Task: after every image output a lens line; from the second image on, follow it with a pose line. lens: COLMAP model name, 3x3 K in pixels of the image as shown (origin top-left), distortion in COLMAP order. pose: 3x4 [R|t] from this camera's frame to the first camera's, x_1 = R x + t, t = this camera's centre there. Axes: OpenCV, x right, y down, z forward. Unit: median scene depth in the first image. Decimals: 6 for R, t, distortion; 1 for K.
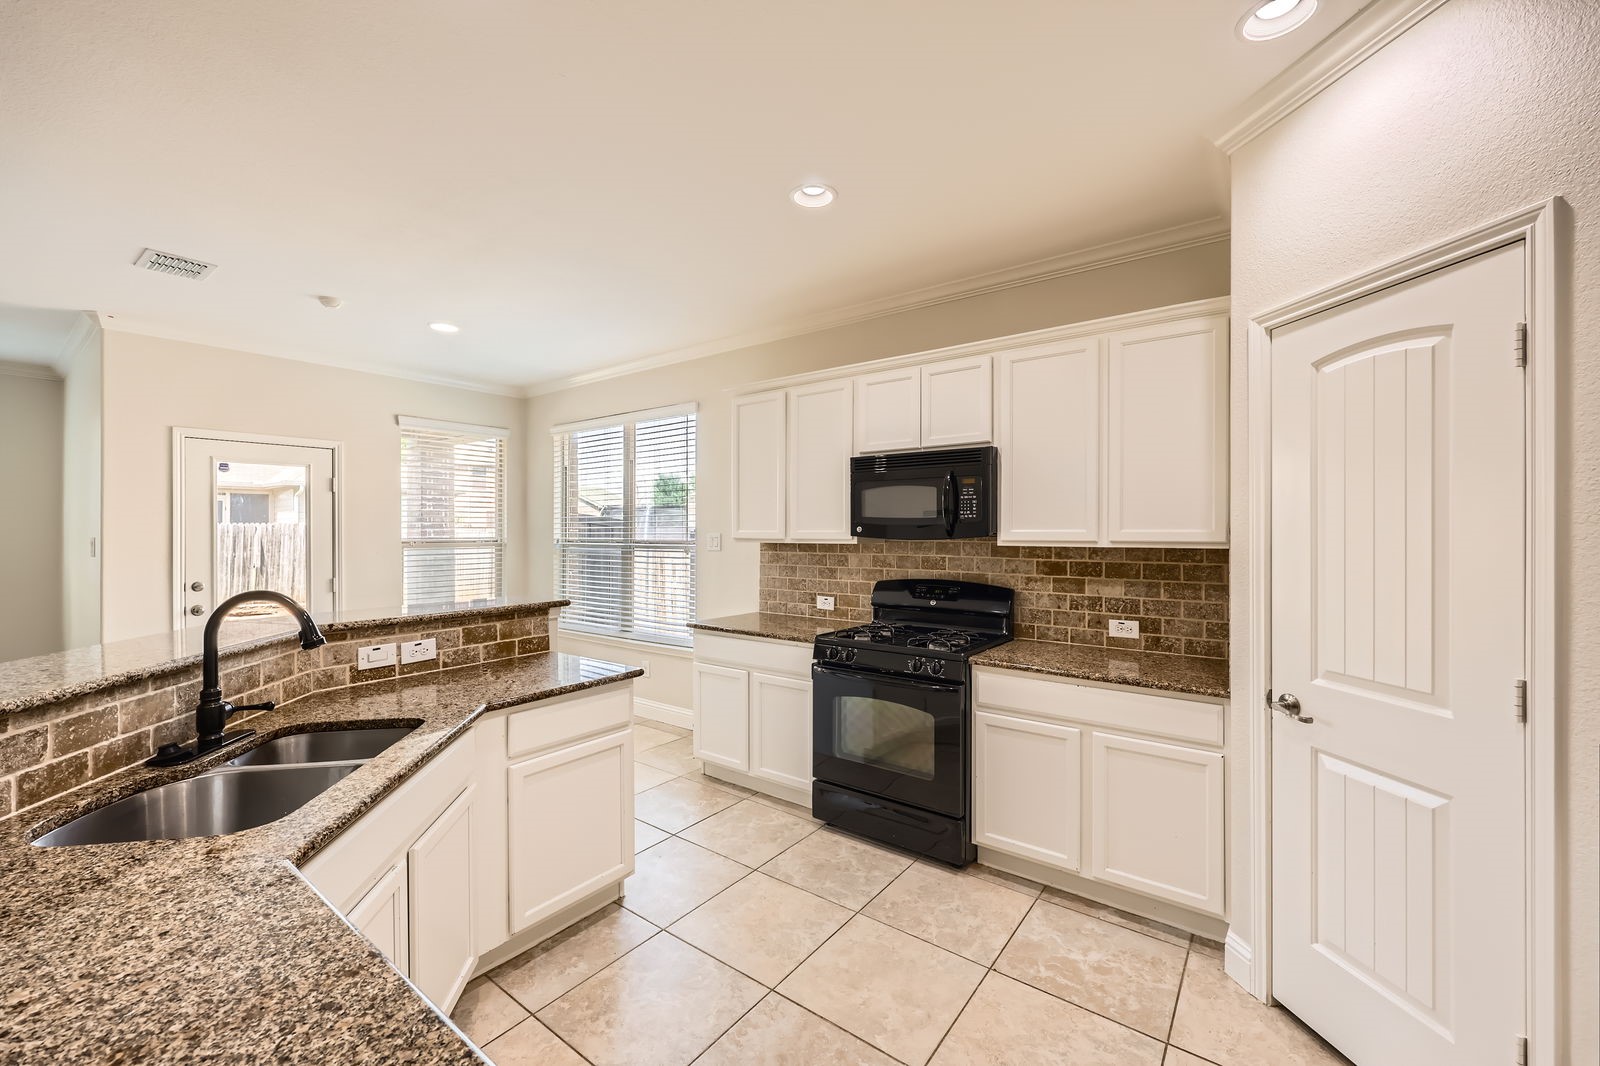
lens RADIAL K [[648.7, 0, 798.4], [0, 648.7, 529.5], [0, 0, 1]] dist [0.008812, 0.000059]
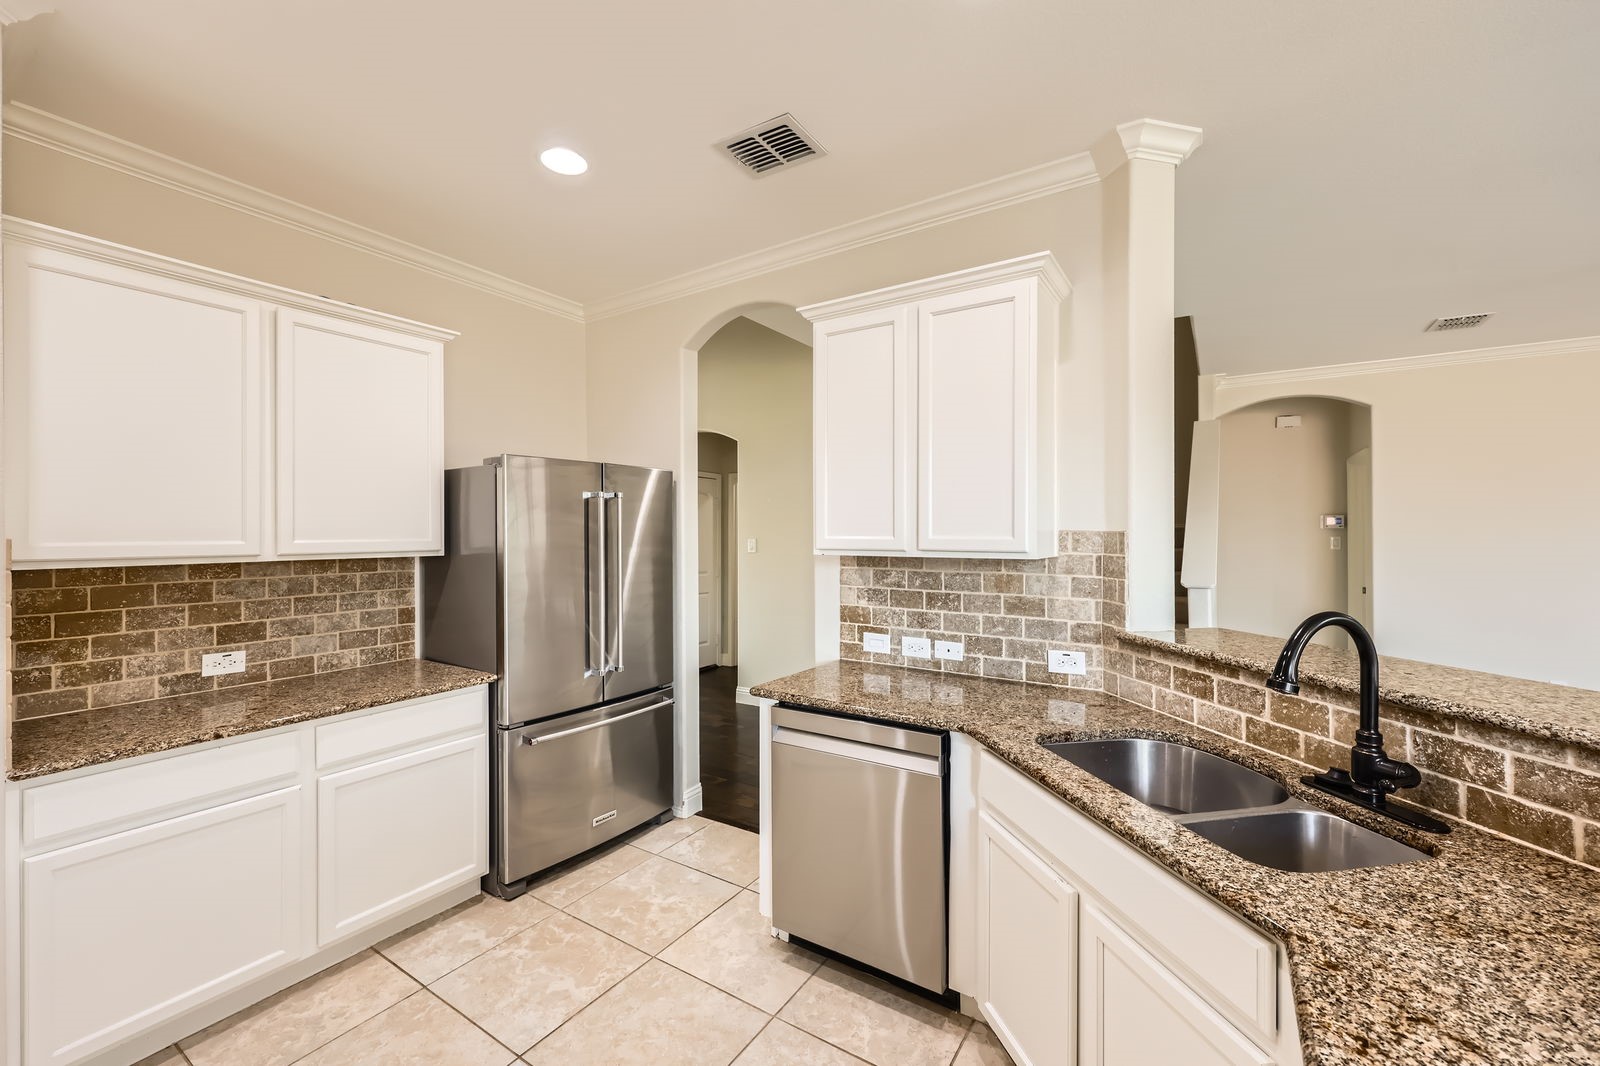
lens RADIAL K [[648.7, 0, 803.1], [0, 648.7, 534.2], [0, 0, 1]] dist [0.008812, 0.000059]
pose [[-0.996781, 0.006353, -0.079925, -0.169439], [0.005810, 0.999958, 0.007030, -0.010056], [0.079967, 0.006543, -0.996776, 2.082033]]
